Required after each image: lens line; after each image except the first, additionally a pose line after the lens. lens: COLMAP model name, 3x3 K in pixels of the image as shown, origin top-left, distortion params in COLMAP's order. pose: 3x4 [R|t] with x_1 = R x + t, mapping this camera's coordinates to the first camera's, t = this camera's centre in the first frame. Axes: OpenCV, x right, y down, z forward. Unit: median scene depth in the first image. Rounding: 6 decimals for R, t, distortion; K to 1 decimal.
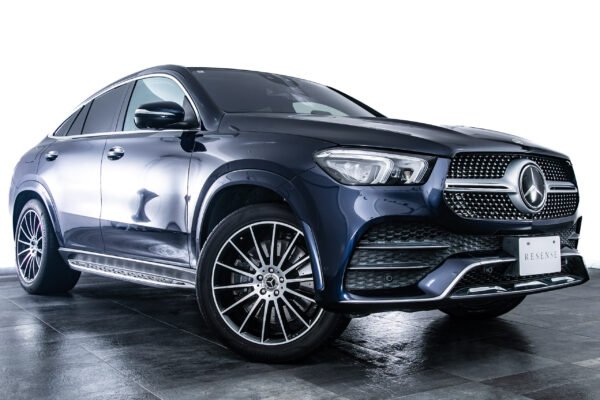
lens RADIAL K [[667.5, 0, 301.9], [0, 667.5, 201.9], [0, 0, 1]] dist [0.060555, 0.000000]
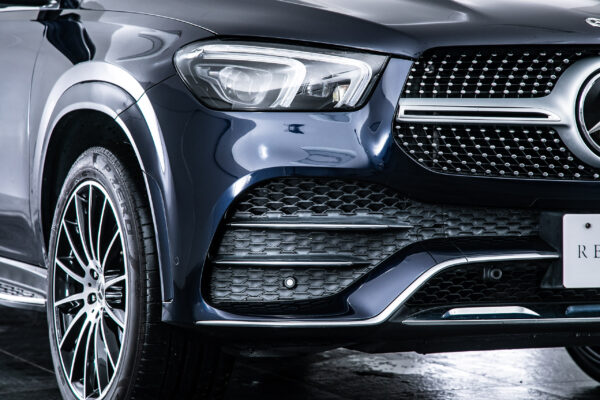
lens RADIAL K [[1568.2, 0, 296.8], [0, 1568.2, 198.8], [0, 0, 1]] dist [0.513295, 0.000000]
pose [[0.973637, 0.014752, -0.227625, 0.415179], [-0.009610, 0.999673, 0.023683, 0.016121], [0.227900, -0.020871, 0.973461, -0.228598]]
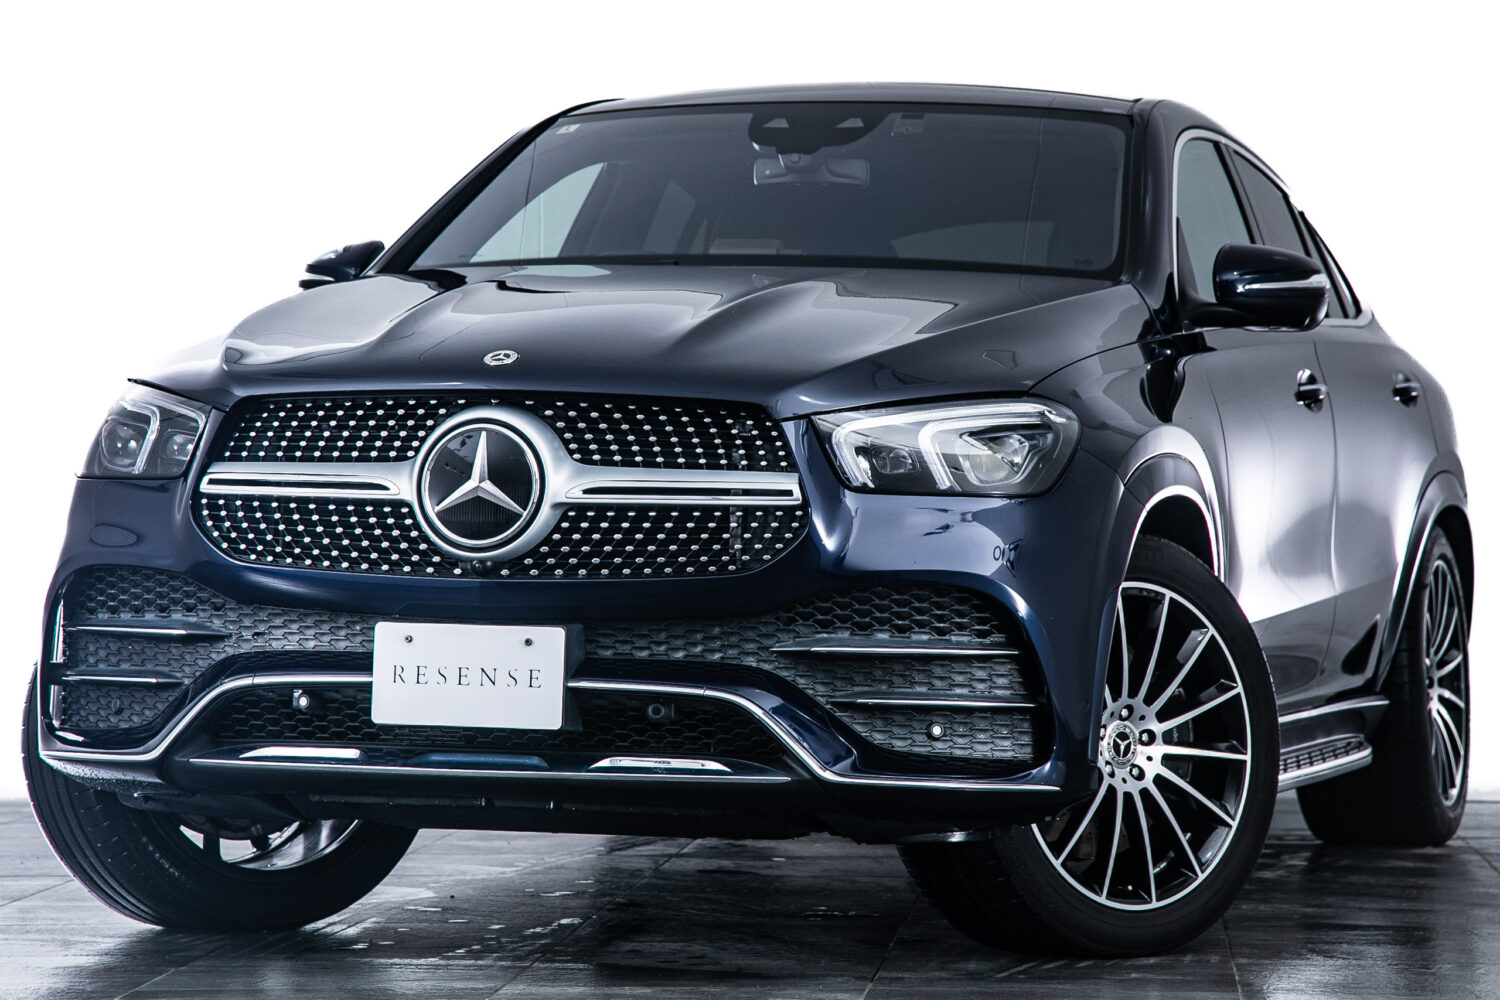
lens RADIAL K [[4510.6, 0, 746.4], [0, 4510.6, 514.6], [0, 0, 1]] dist [0.592535, 0.000000]
pose [[0.555459, 0.009620, -0.831488, 2.612882], [-0.023993, 0.999702, -0.004462, 0.000658], [0.831198, 0.022428, 0.555524, -0.232523]]
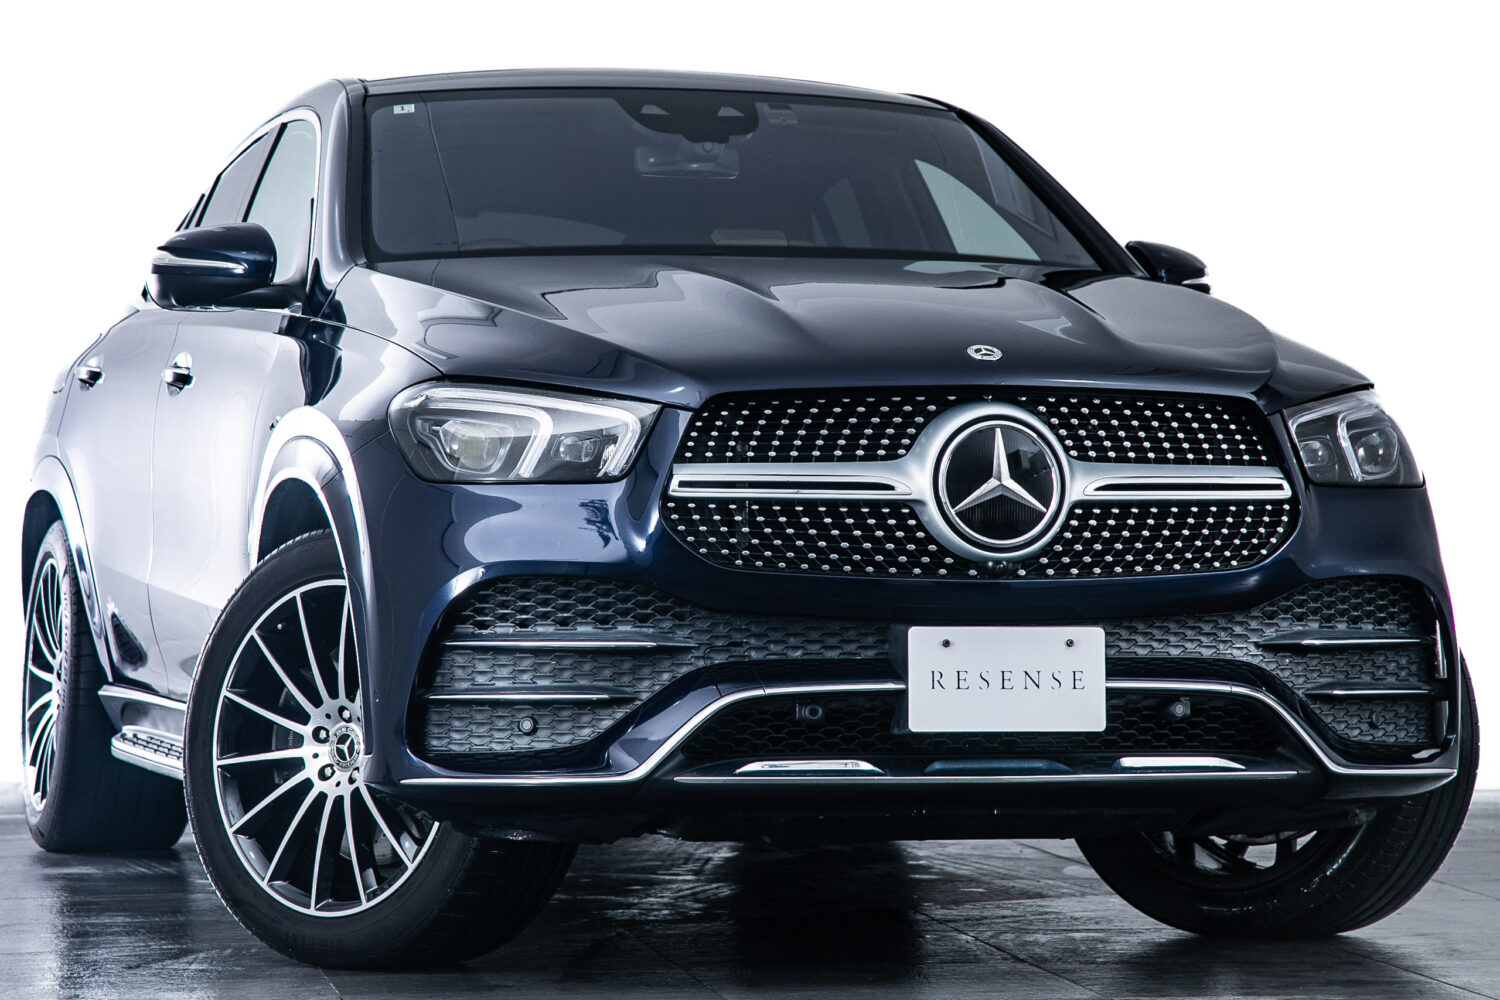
lens RADIAL K [[4510.6, 0, 743.6], [0, 4510.6, 488.8], [0, 0, 1]] dist [0.592535, 0.000000]
pose [[0.915838, -0.001993, -0.401543, 1.255559], [-0.003539, 0.999909, -0.013035, 0.012161], [0.401532, 0.013359, 0.915748, -1.292753]]
